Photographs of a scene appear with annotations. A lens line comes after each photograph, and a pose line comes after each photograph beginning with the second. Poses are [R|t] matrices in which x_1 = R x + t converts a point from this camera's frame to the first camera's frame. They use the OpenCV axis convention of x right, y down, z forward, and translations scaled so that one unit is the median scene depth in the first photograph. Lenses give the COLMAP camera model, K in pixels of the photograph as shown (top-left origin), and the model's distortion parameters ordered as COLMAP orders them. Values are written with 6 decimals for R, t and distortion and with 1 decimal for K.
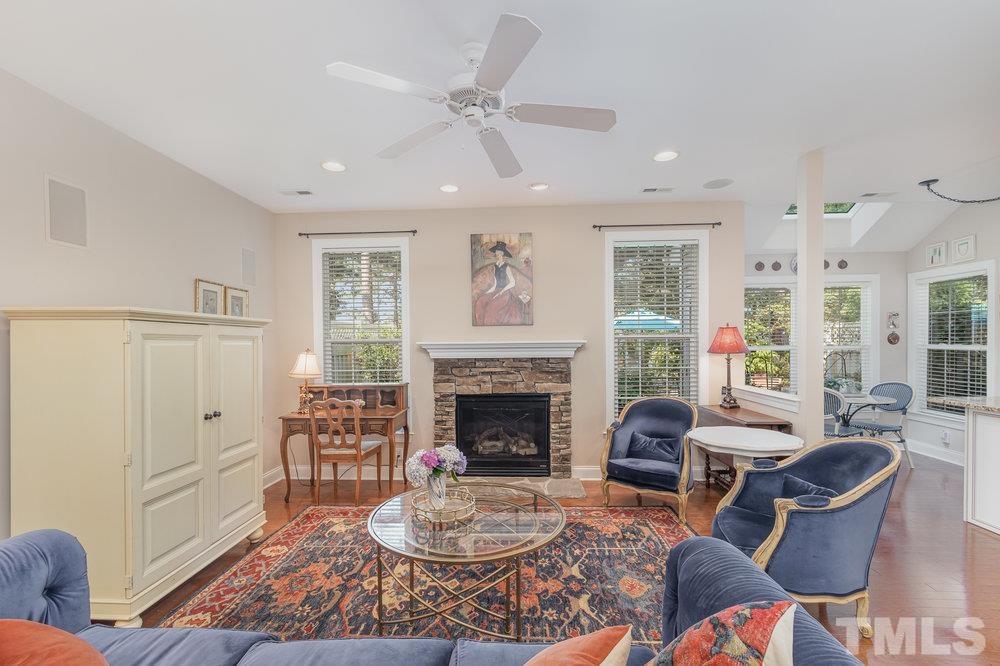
lens RADIAL K [[434.8, 0, 507.9], [0, 434.8, 342.5], [0, 0, 1]] dist [-0.002968, 0.000680]
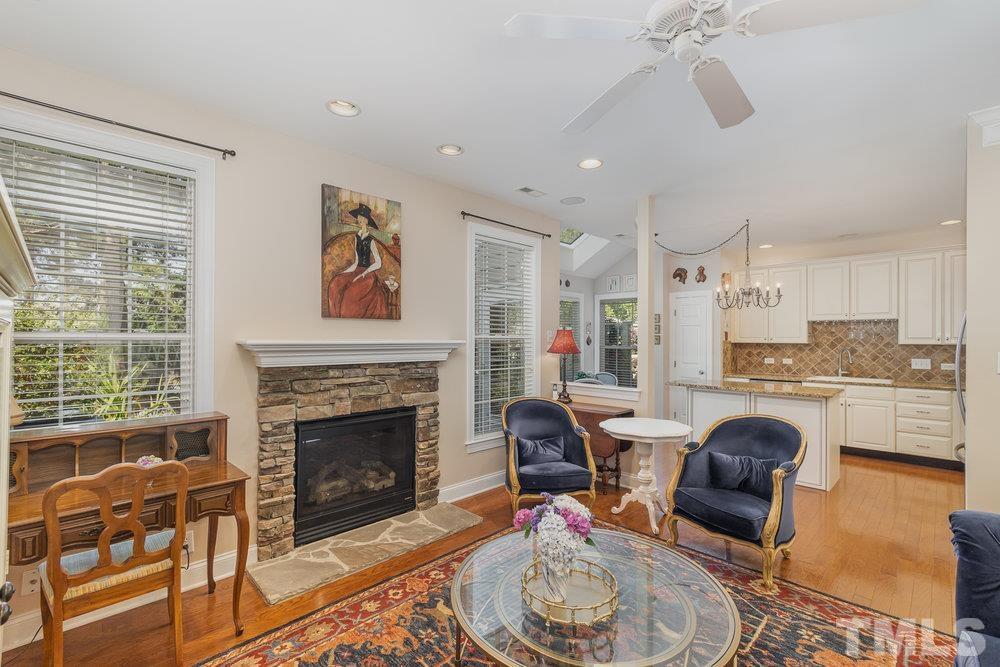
lens RADIAL K [[434.8, 0, 503.2], [0, 434.8, 334.7], [0, 0, 1]] dist [-0.002968, 0.000680]
pose [[0.683865, 0.020381, 0.729324, -0.387032], [-0.008832, 0.999768, -0.019657, -0.000407], [-0.729555, 0.007001, 0.683886, 0.329125]]
